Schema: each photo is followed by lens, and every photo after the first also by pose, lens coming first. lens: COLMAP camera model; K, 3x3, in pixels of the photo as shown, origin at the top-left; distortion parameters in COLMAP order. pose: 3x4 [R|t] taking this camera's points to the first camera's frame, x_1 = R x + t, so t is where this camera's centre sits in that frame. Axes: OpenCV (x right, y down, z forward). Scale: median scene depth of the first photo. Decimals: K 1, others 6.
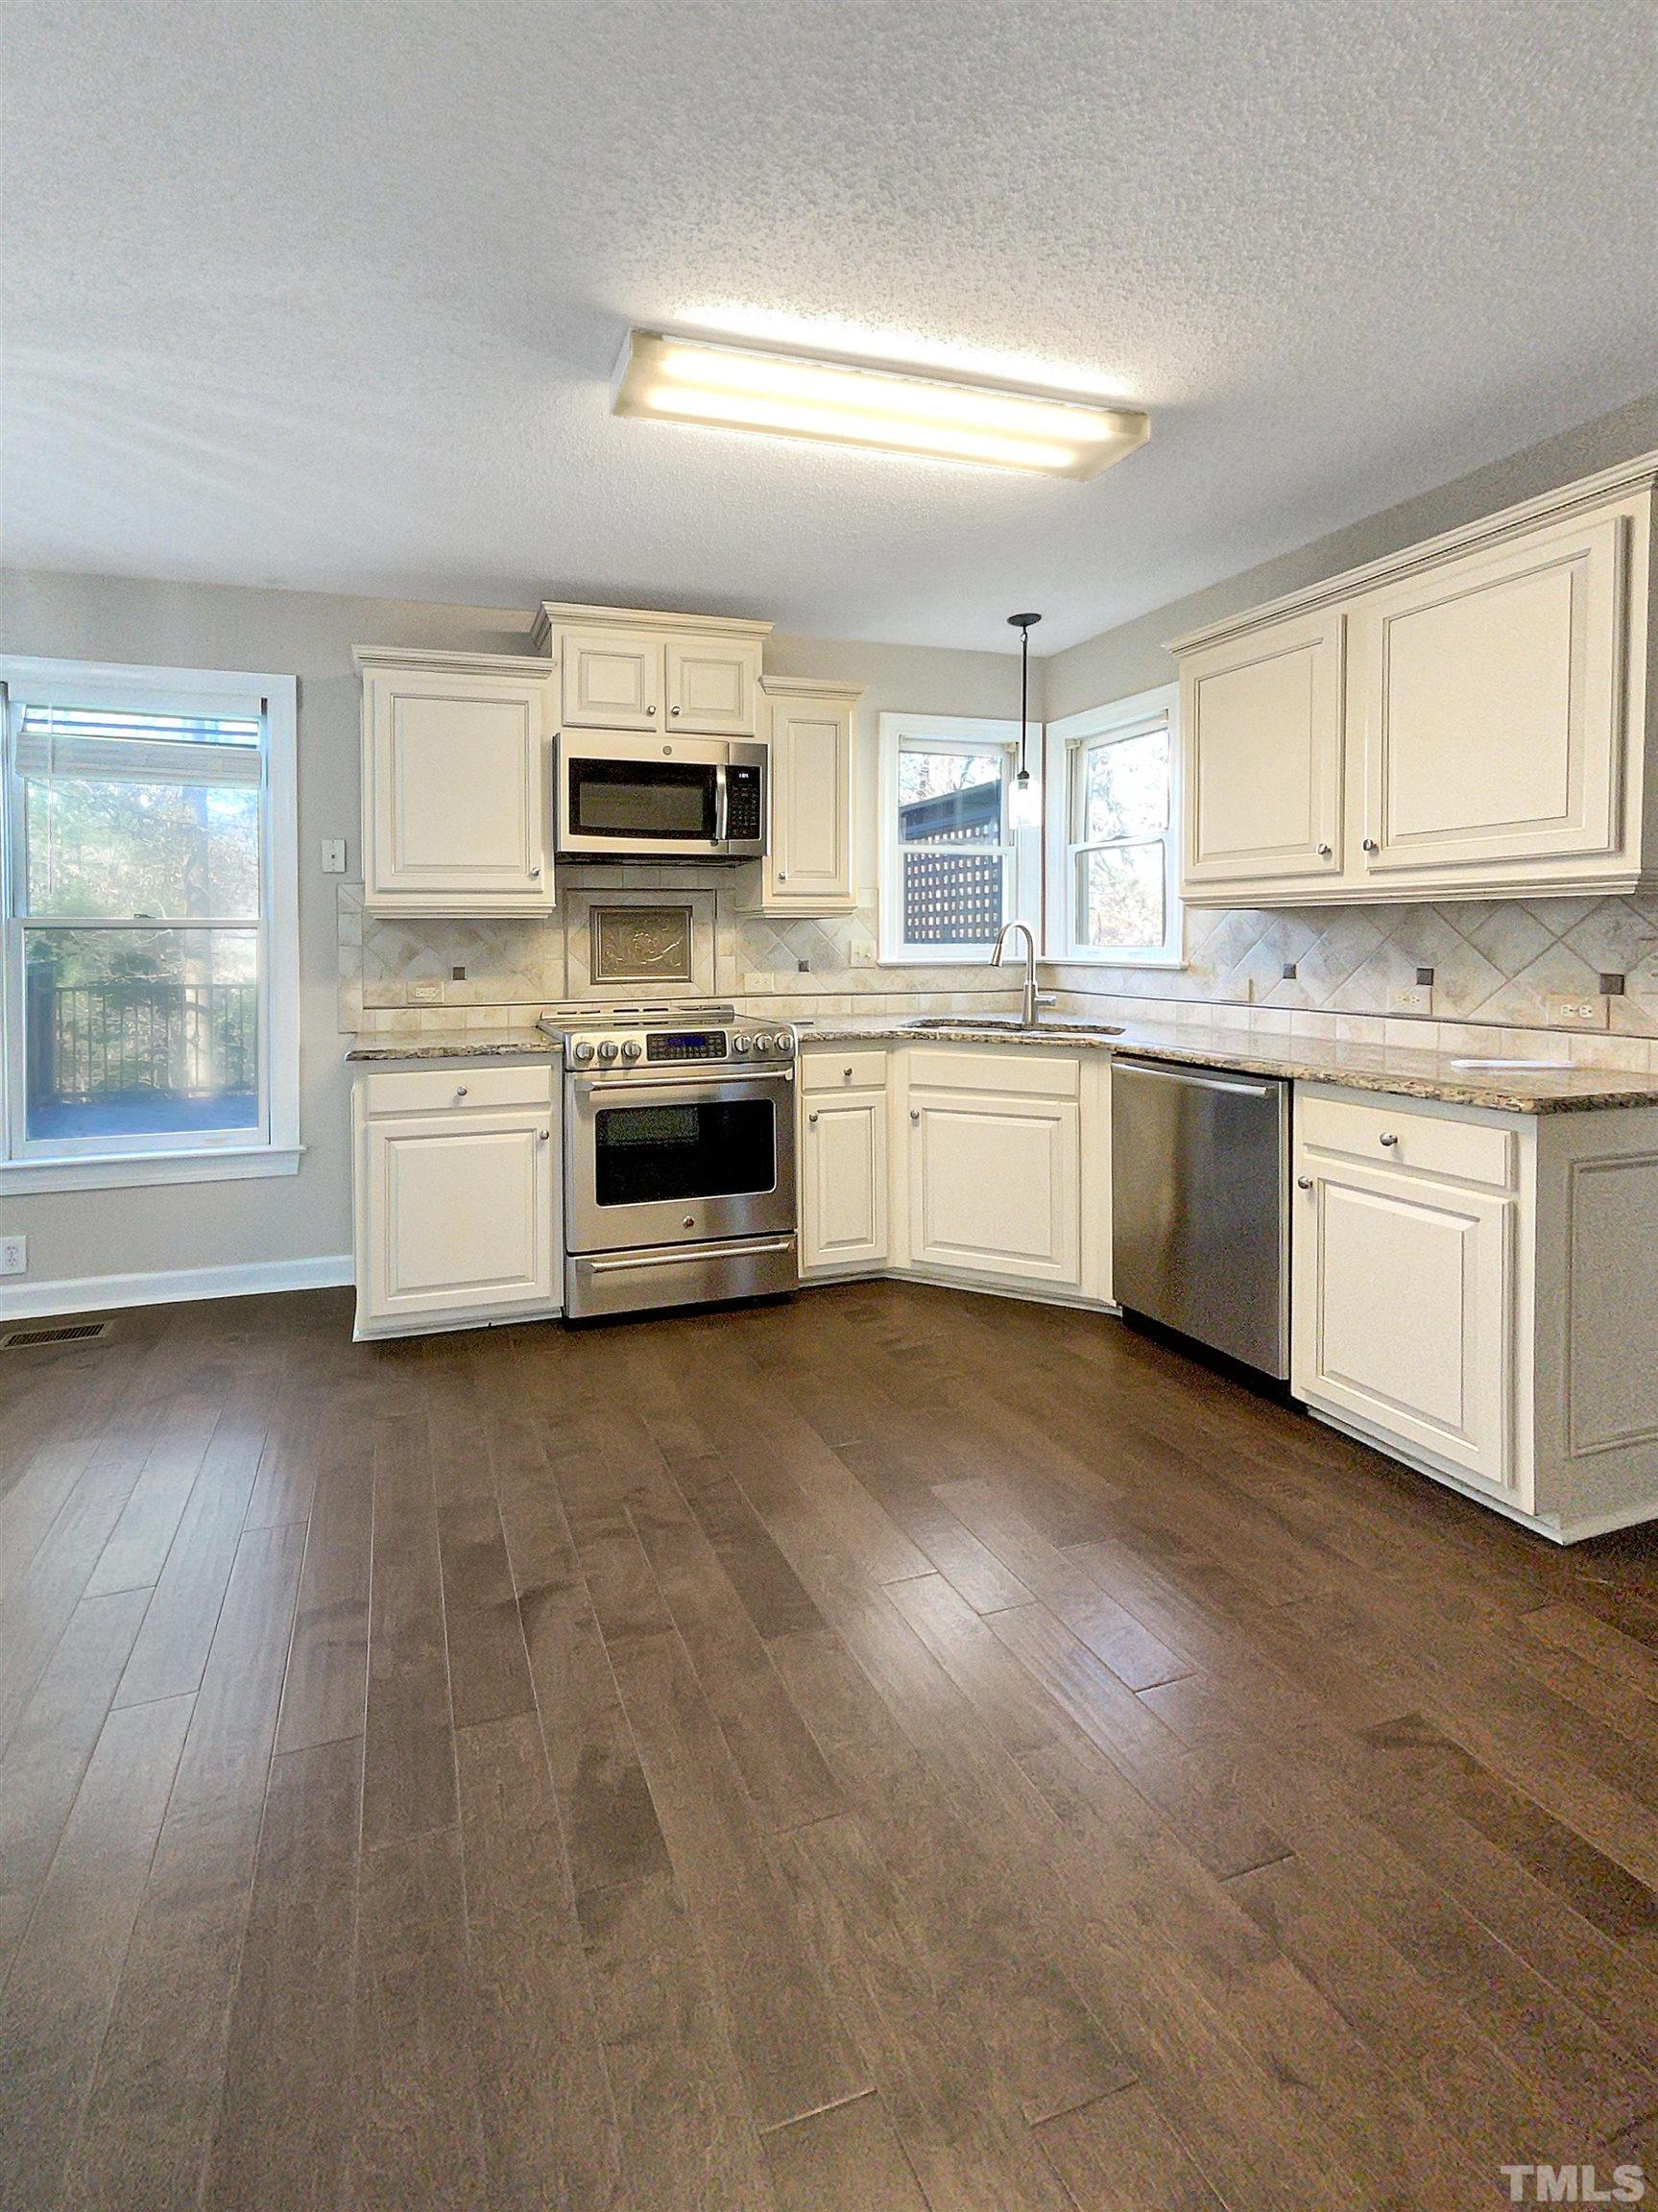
lens RADIAL K [[968.5, 0, 775.4], [0, 968.5, 981.5], [0, 0, 1]] dist [0.000879, 0.000970]
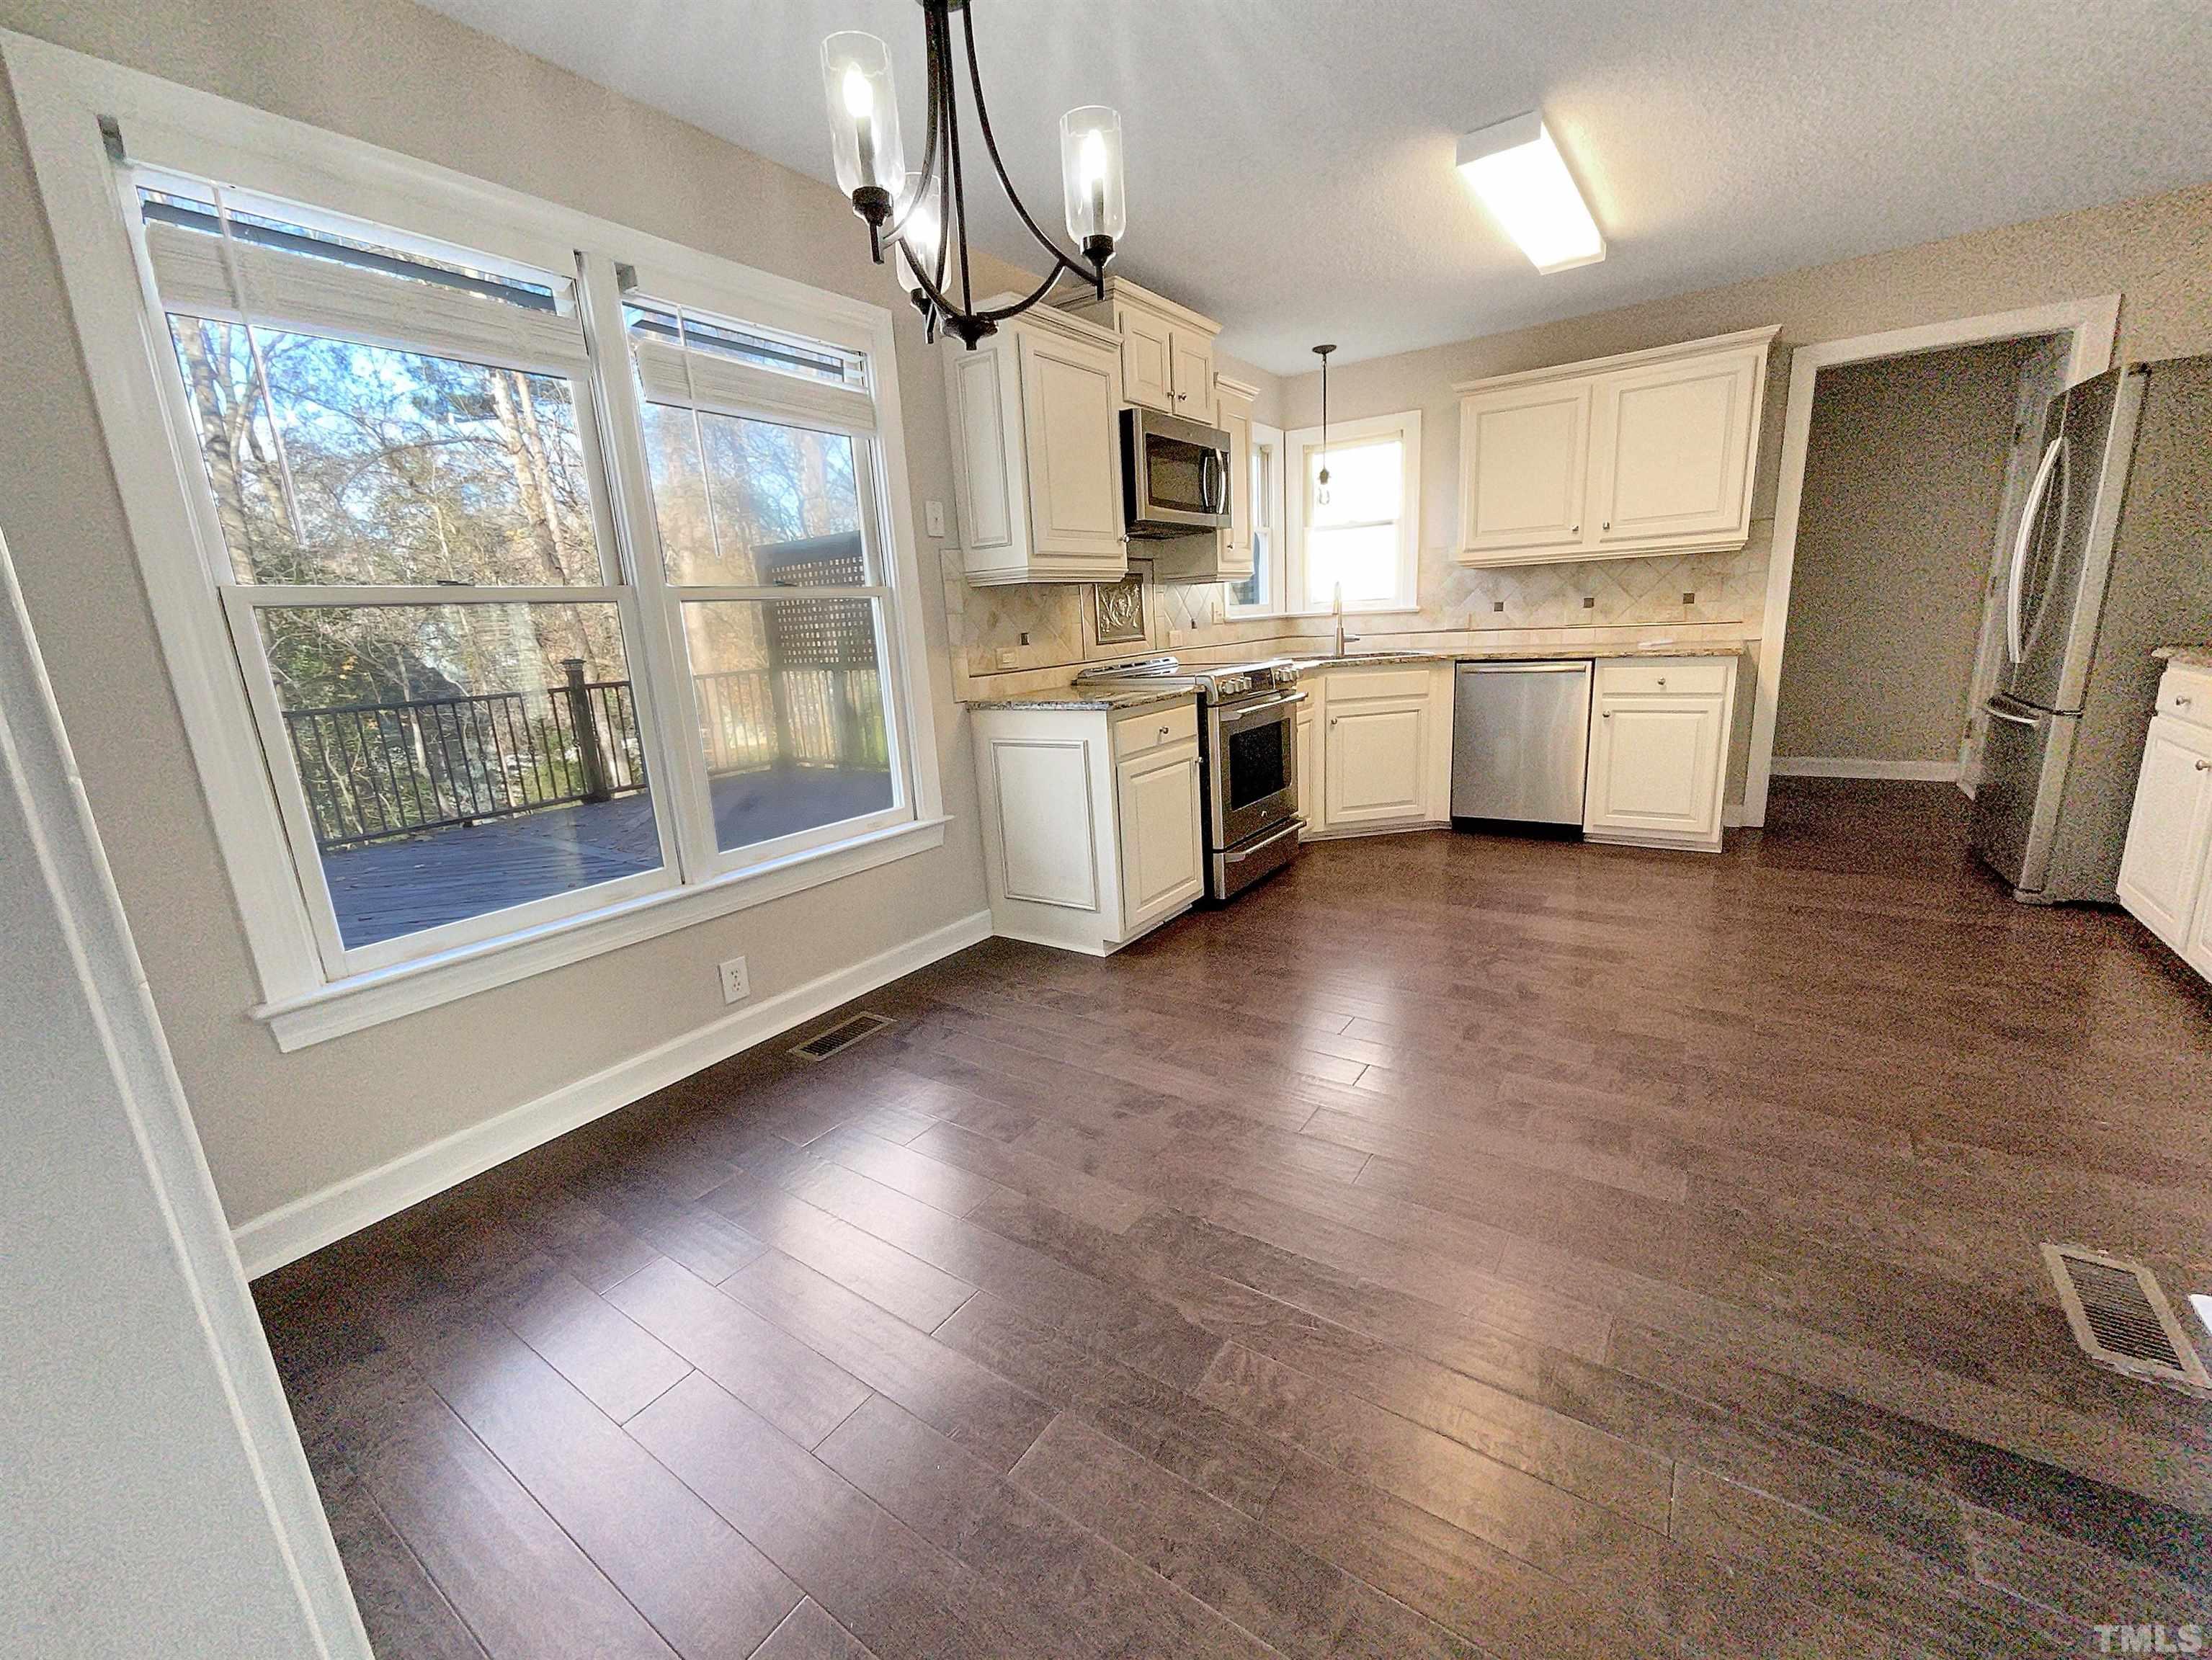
lens RADIAL K [[918.3, 0, 1106.0], [0, 918.3, 830.0], [0, 0, 1]] dist [0.000963, 0.000179]
pose [[0.785789, -0.175952, 0.592939, -0.960148], [0.075879, 0.978864, 0.189915, 0.013786], [-0.613823, -0.104242, 0.782532, 0.143075]]
